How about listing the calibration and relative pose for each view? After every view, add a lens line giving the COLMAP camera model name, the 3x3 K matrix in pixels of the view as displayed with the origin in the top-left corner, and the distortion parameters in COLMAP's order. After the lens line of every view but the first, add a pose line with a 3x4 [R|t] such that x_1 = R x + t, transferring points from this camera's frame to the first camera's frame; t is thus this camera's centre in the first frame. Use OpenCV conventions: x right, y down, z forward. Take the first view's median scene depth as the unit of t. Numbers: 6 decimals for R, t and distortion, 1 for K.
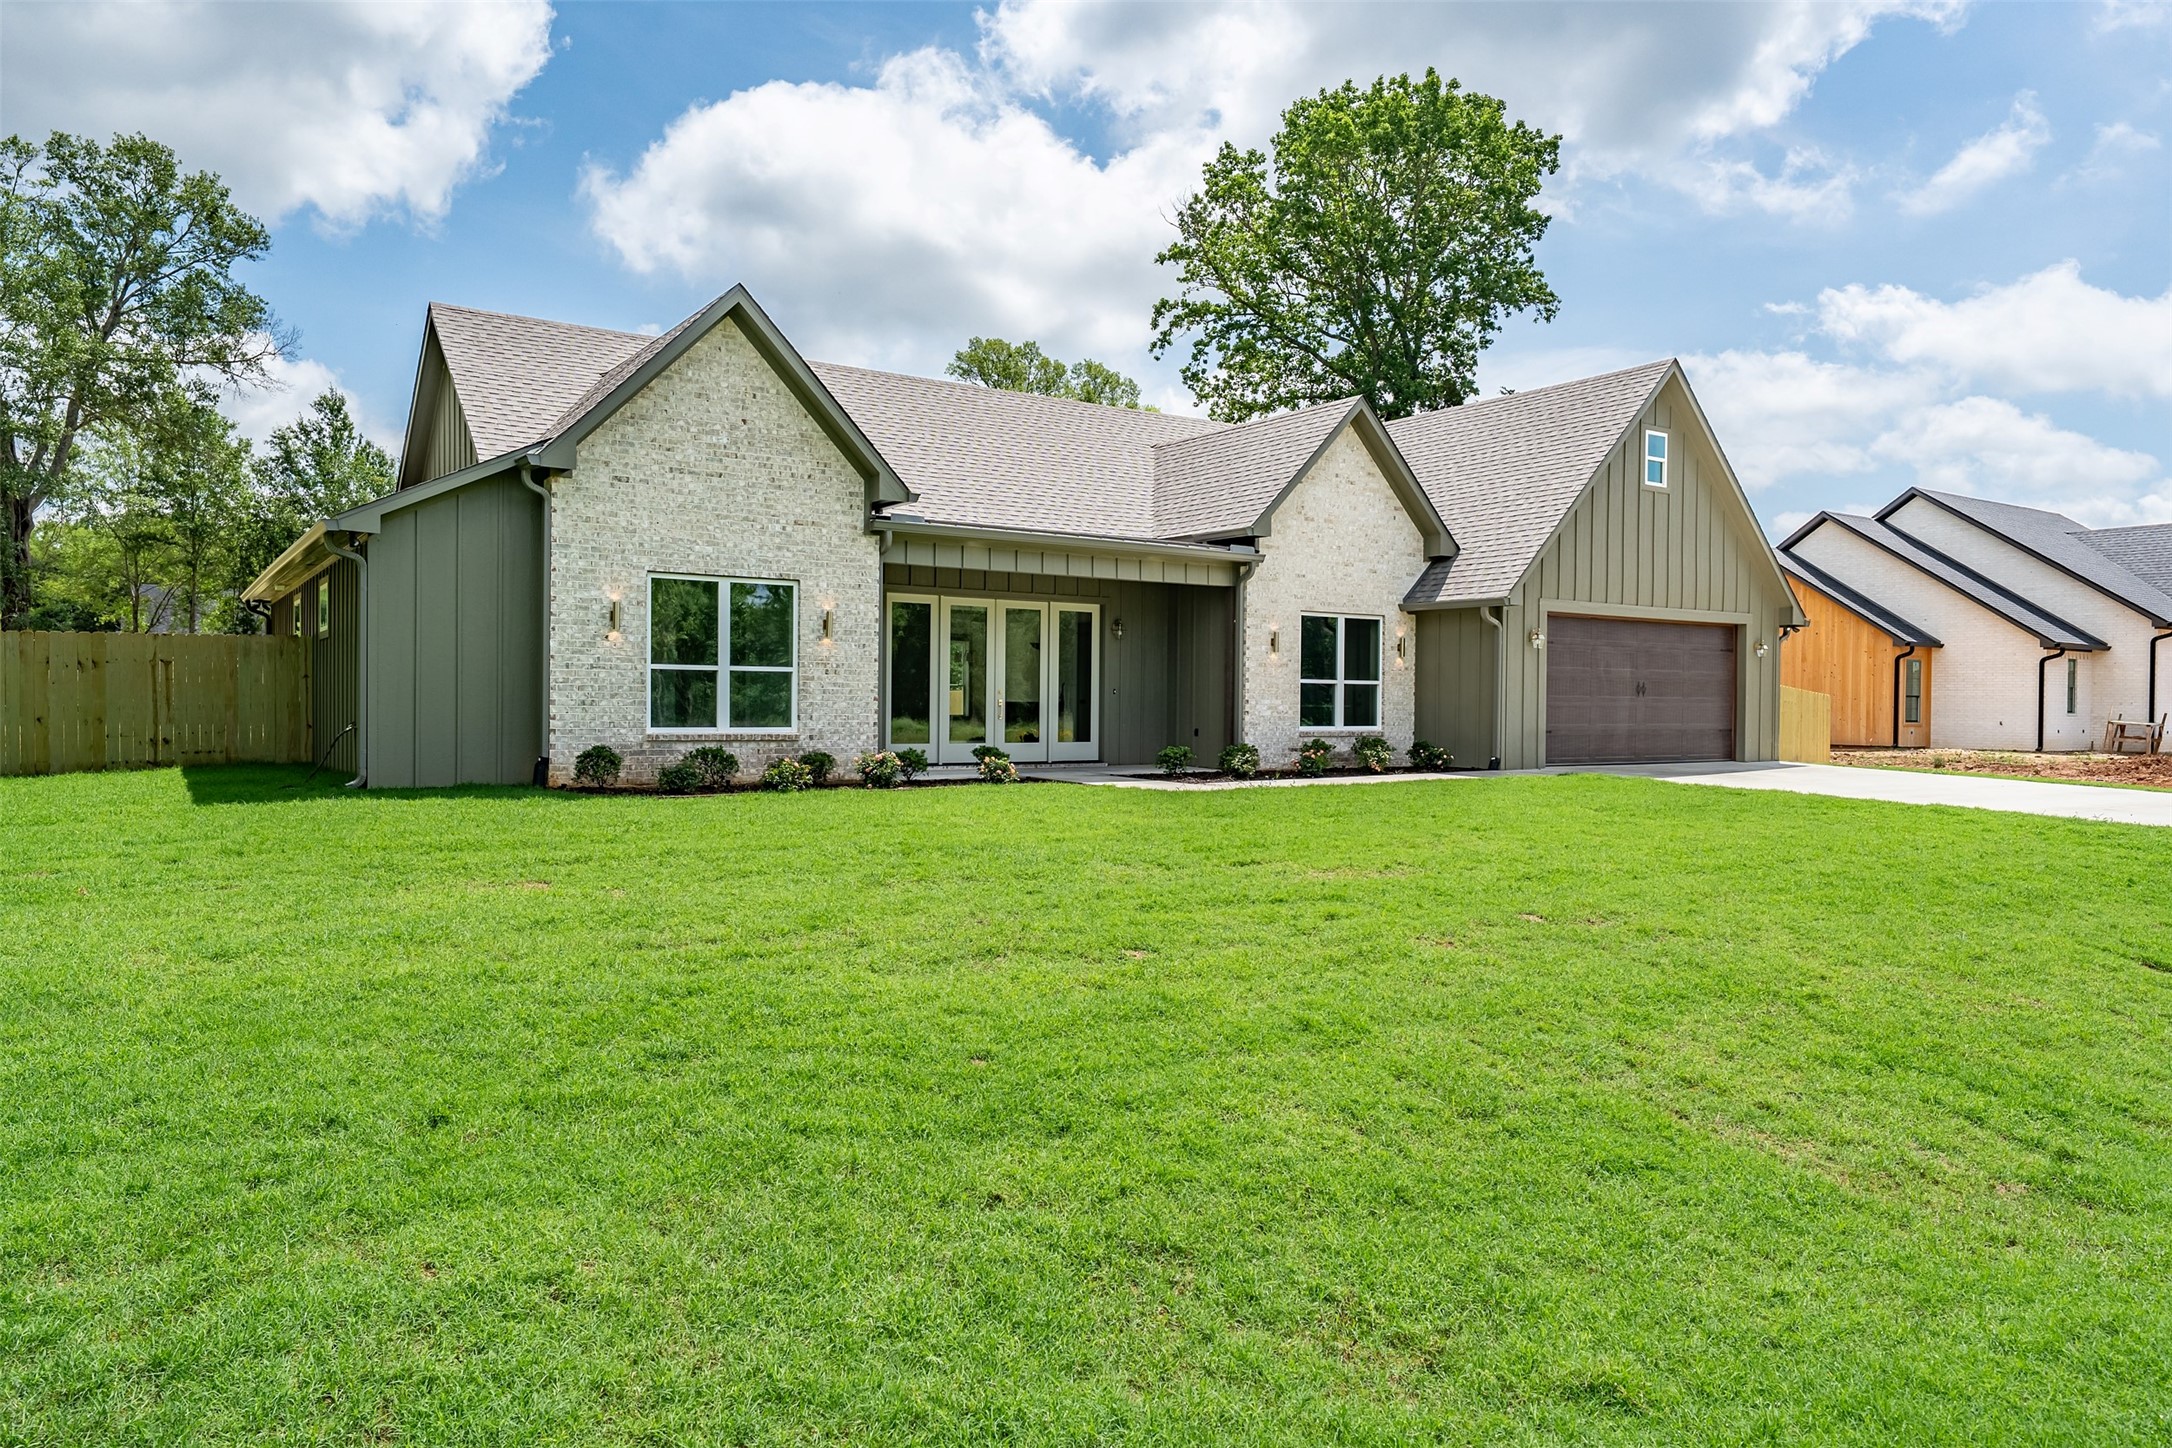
lens RADIAL K [[1343.1, 0, 1071.2], [0, 1343.1, 723.6], [0, 0, 1]] dist [0.008517, -0.003716]
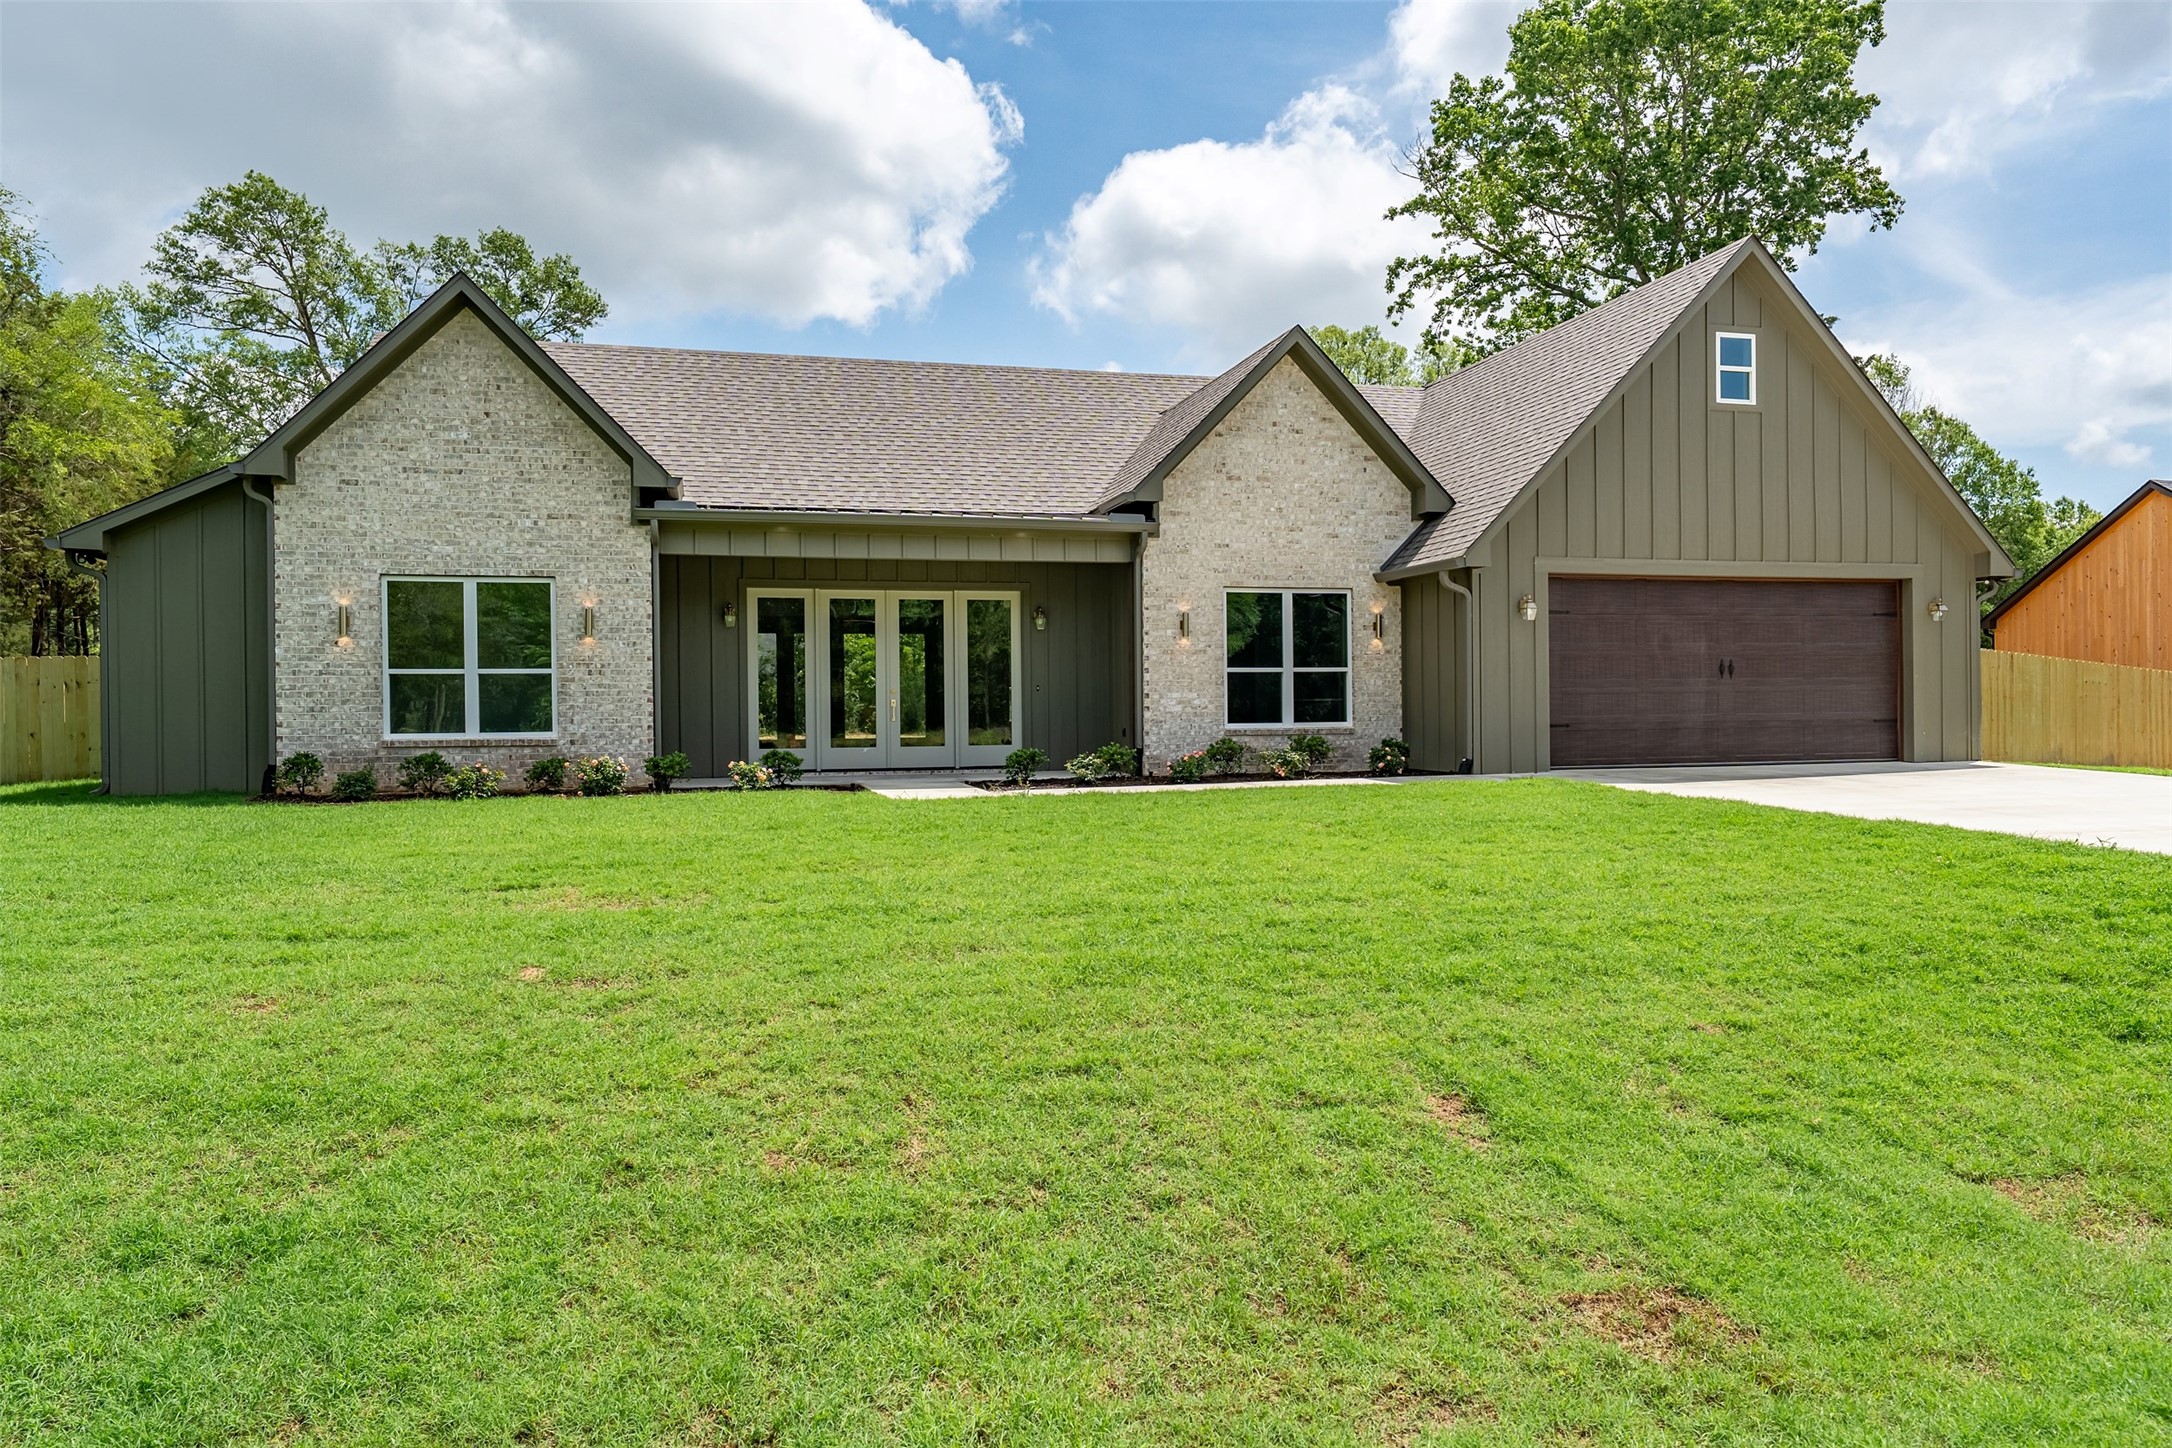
lens RADIAL K [[1343.1, 0, 1087.4], [0, 1343.1, 720.7], [0, 0, 1]] dist [0.008517, -0.003716]
pose [[0.949083, -0.016524, -0.314591, 0.353282], [0.014032, 0.999850, -0.010184, 0.007634], [0.314712, 0.005251, 0.949173, 0.169890]]
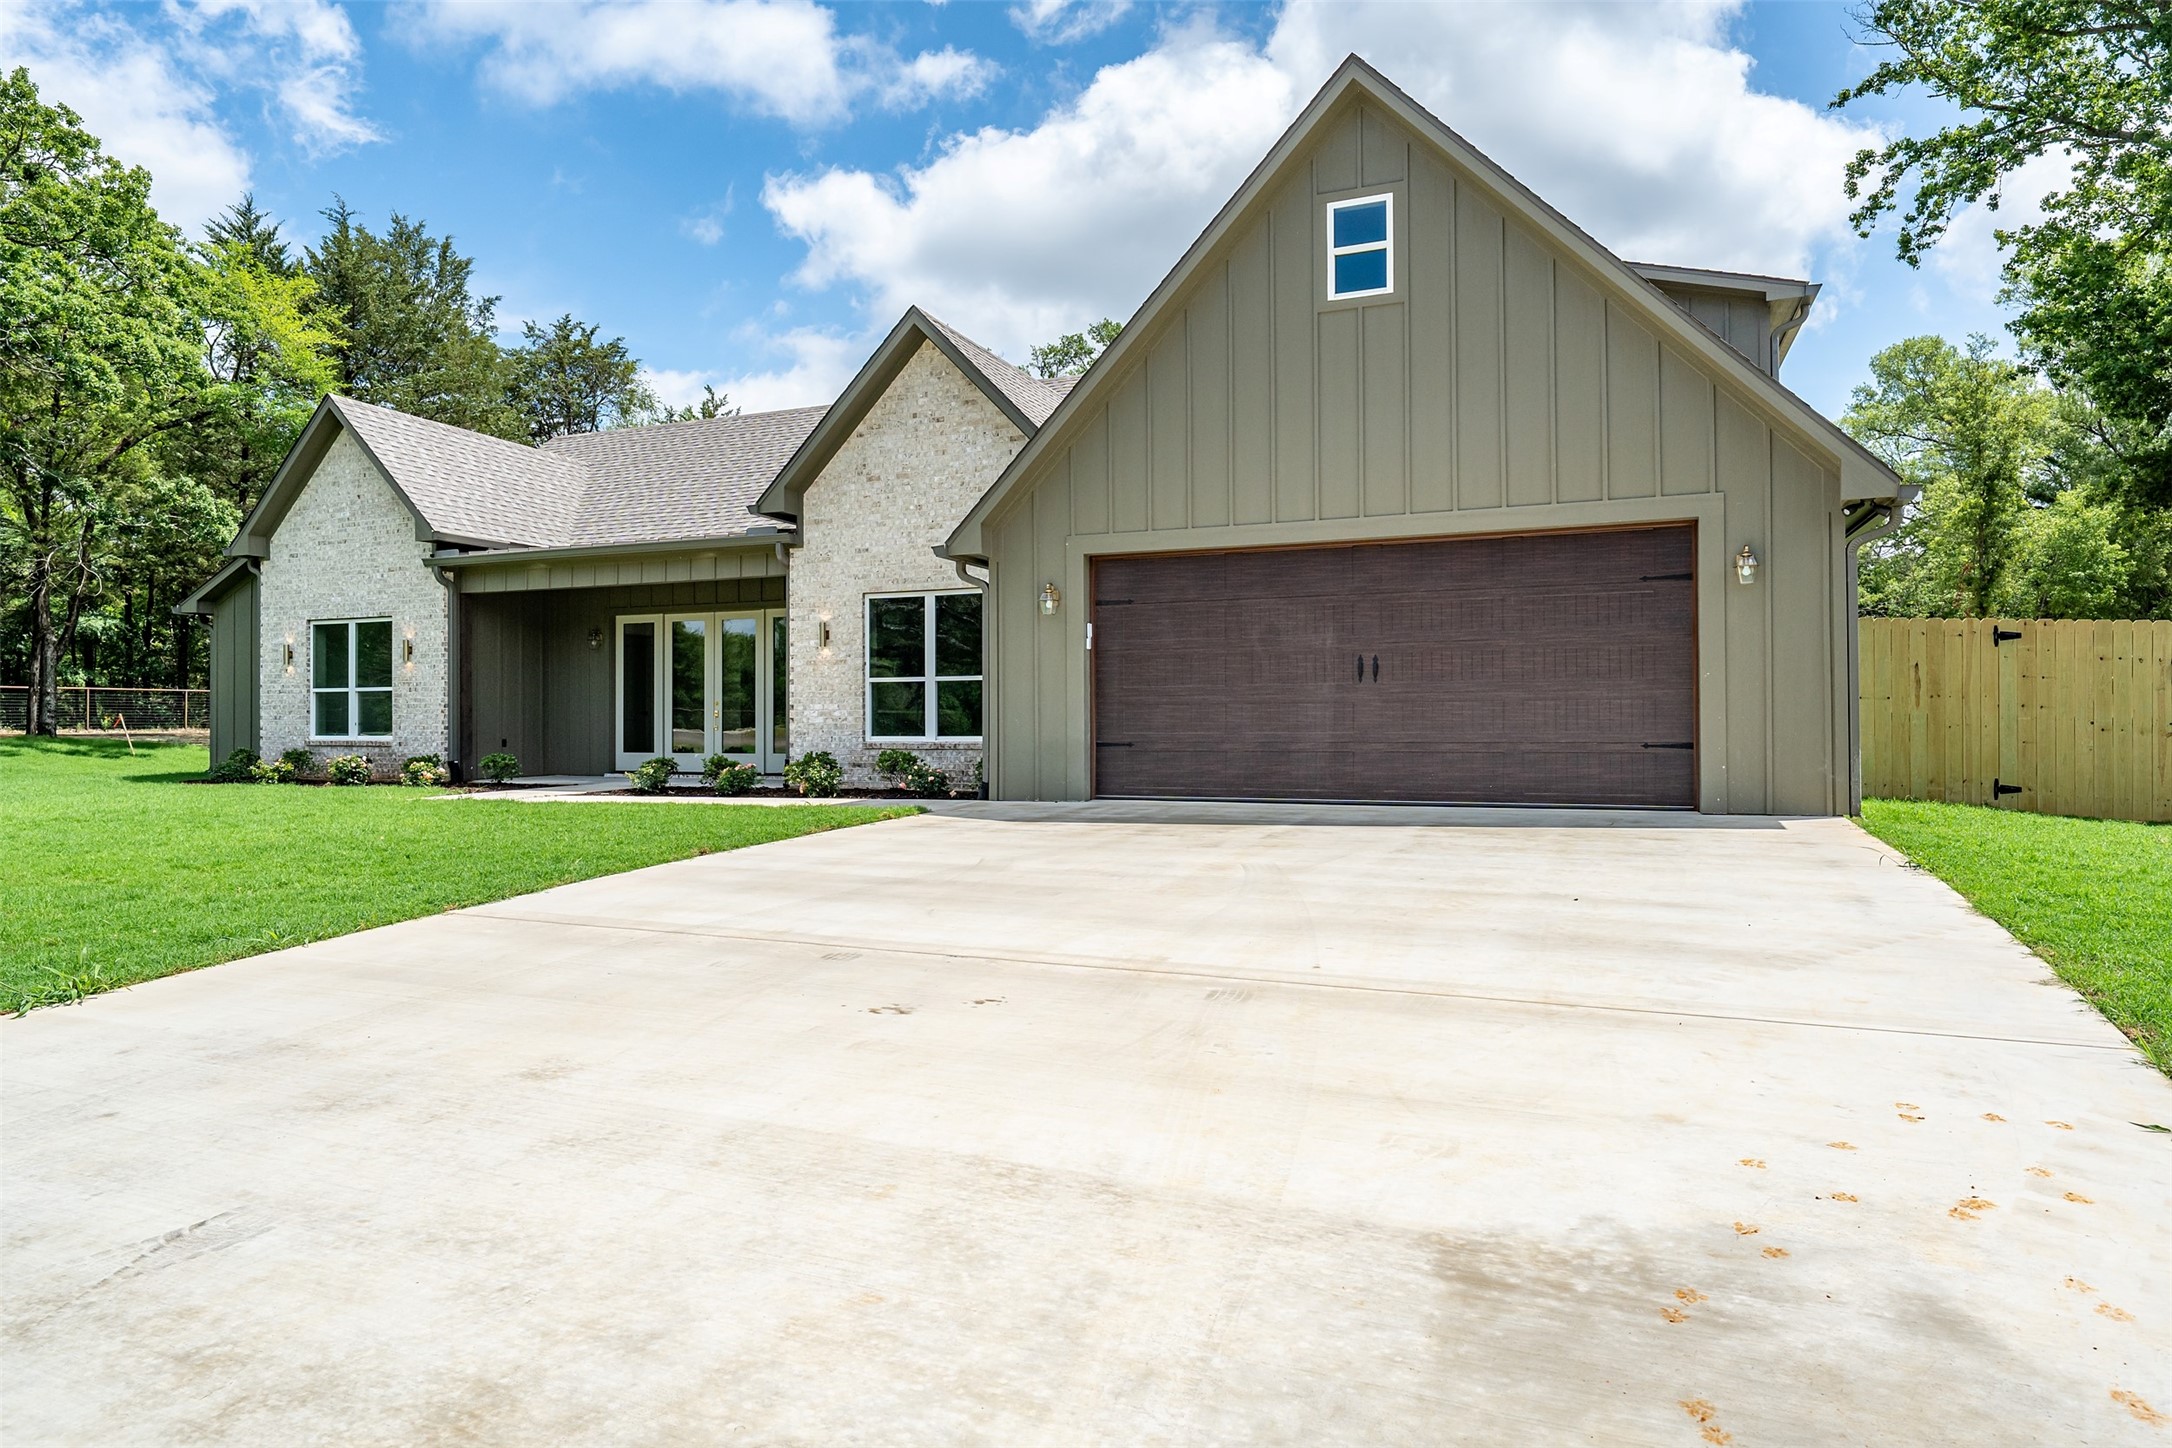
lens RADIAL K [[1204.0, 0, 1125.7], [0, 1204.0, 709.2], [0, 0, 1]] dist [0.009758, 0.001212]
pose [[0.586918, -0.017992, -0.809446, 0.848635], [-0.000734, 0.999741, -0.022754, 0.002394], [0.809646, 0.013949, 0.586753, 0.700365]]
